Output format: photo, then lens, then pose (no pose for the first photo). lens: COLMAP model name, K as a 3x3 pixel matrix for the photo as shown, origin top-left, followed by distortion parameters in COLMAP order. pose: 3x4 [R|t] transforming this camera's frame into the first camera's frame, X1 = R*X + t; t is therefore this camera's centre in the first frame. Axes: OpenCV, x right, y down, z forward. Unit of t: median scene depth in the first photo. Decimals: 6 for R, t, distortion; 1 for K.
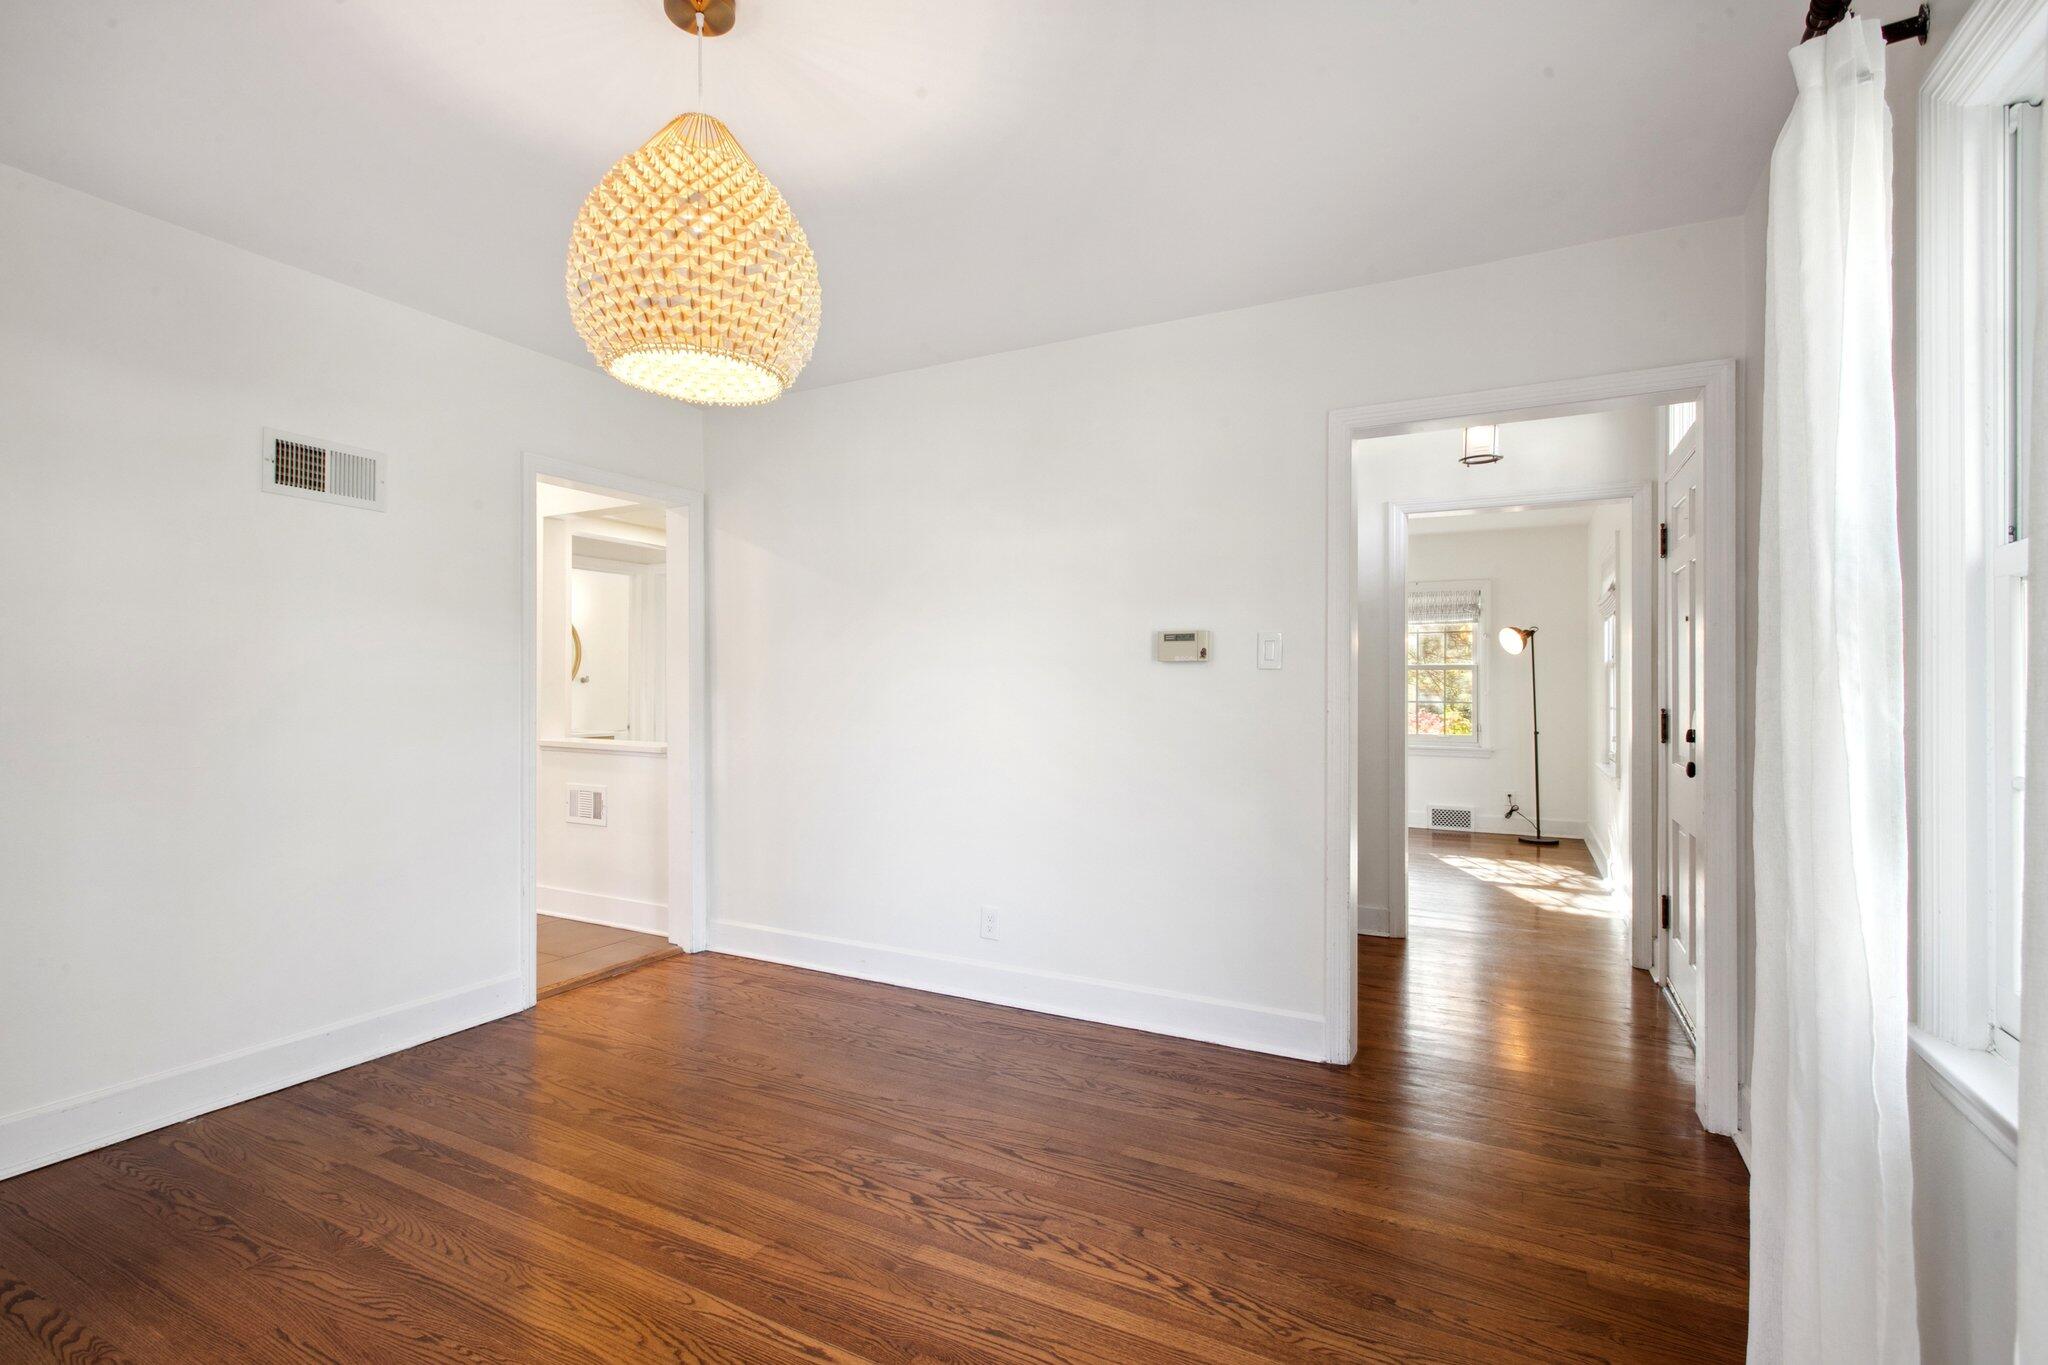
lens RADIAL K [[924.7, 0, 1018.2], [0, 924.7, 673.1], [0, 0, 1]] dist [0.001374, 0.000144]
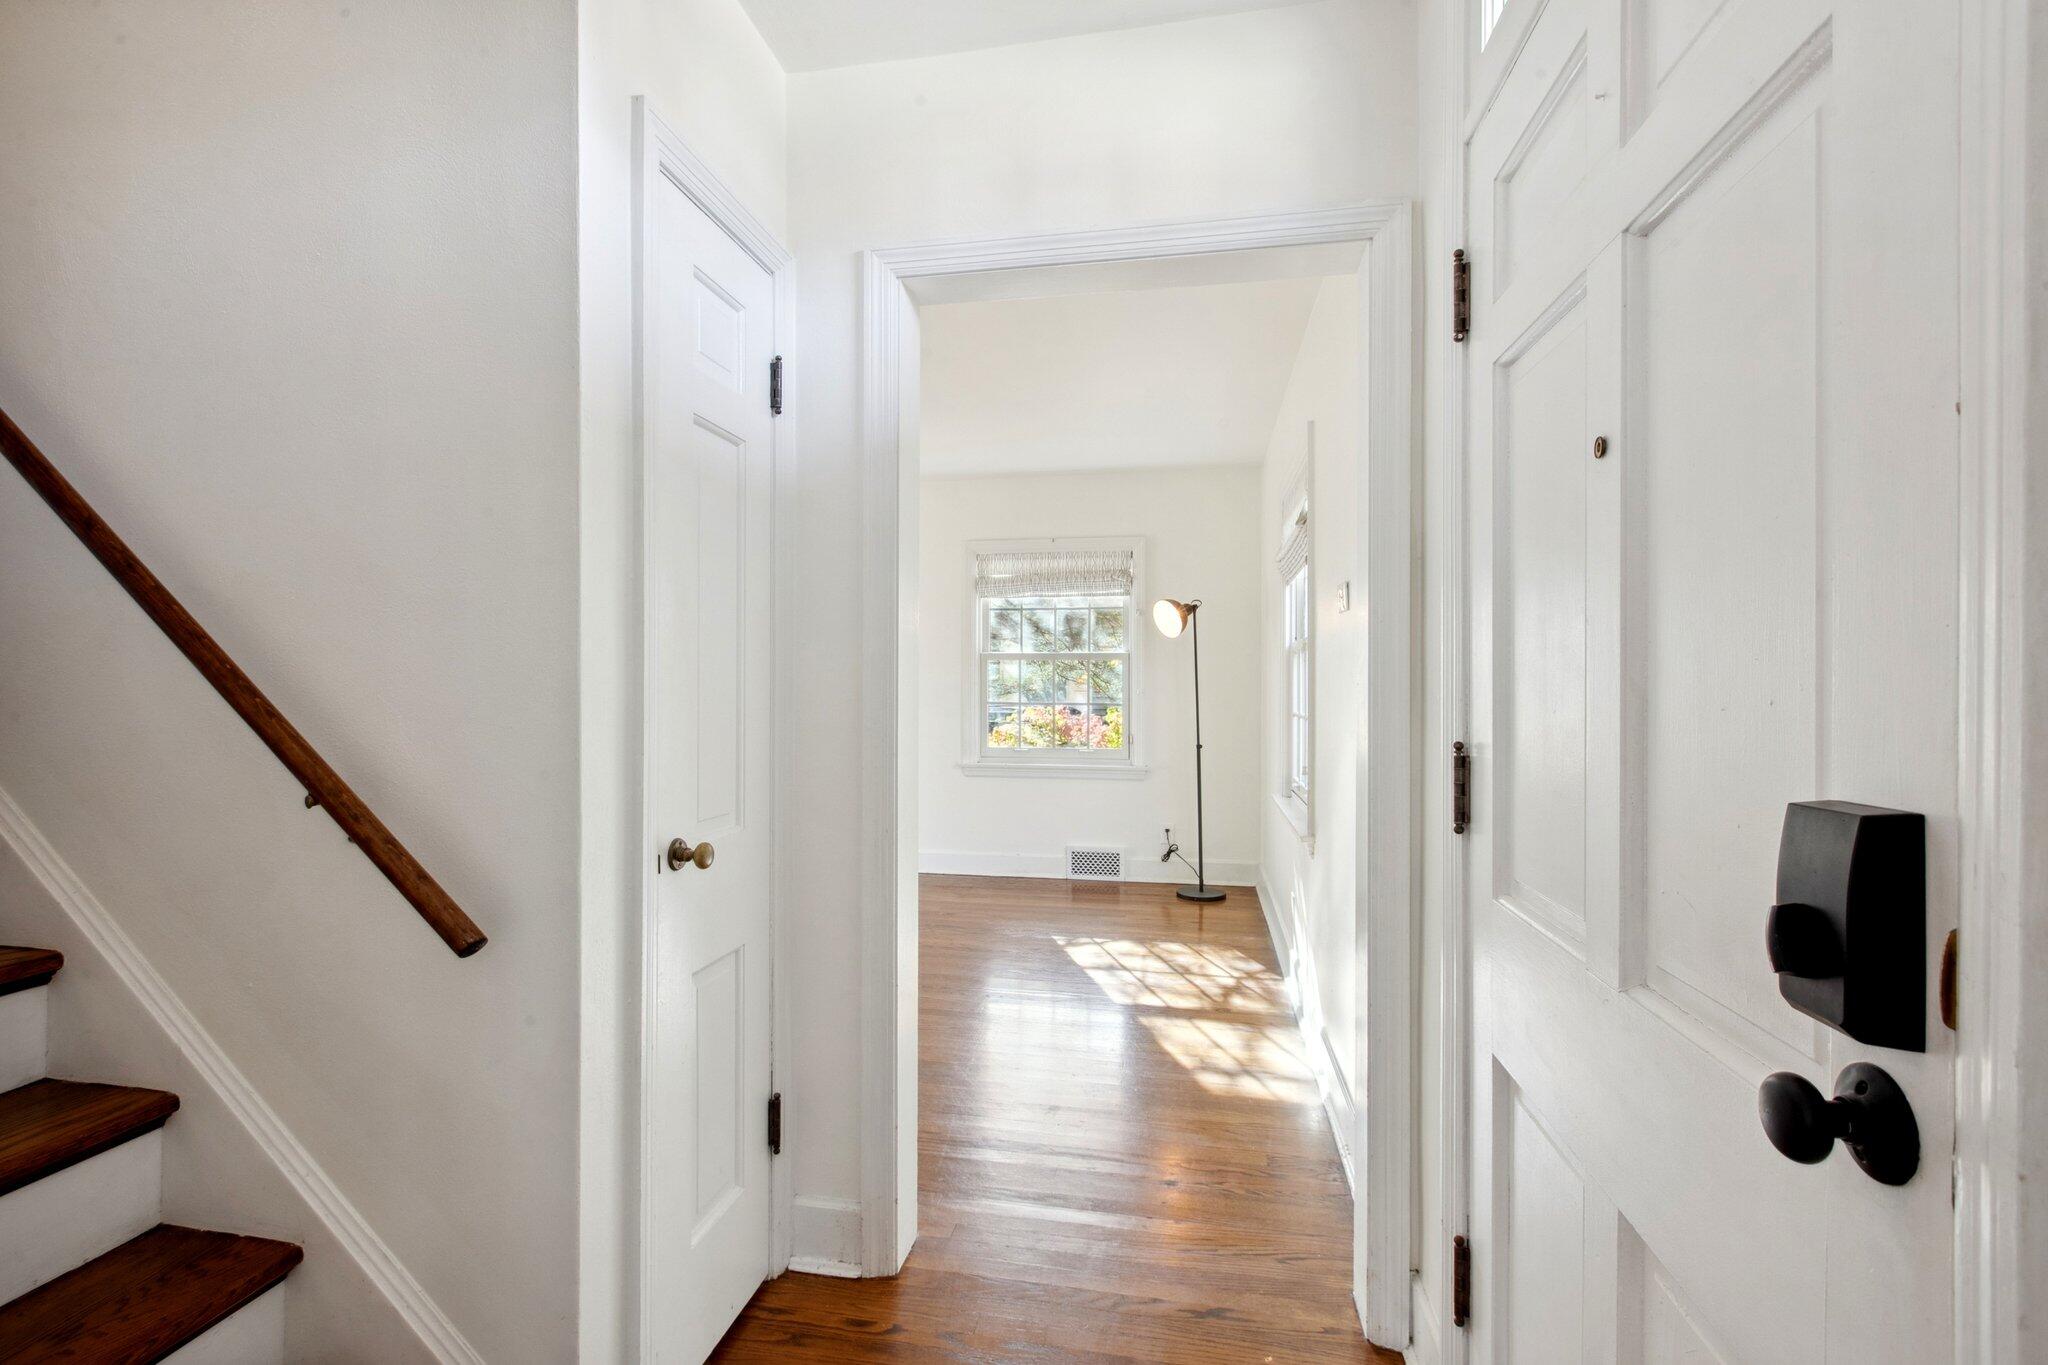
lens RADIAL K [[924.7, 0, 1018.2], [0, 924.7, 673.1], [0, 0, 1]] dist [0.001374, 0.000144]
pose [[0.954659, 0.001279, 0.297697, 0.208011], [-0.002549, 0.999989, 0.003878, 0.004584], [-0.297689, -0.004461, 0.954652, 0.348789]]
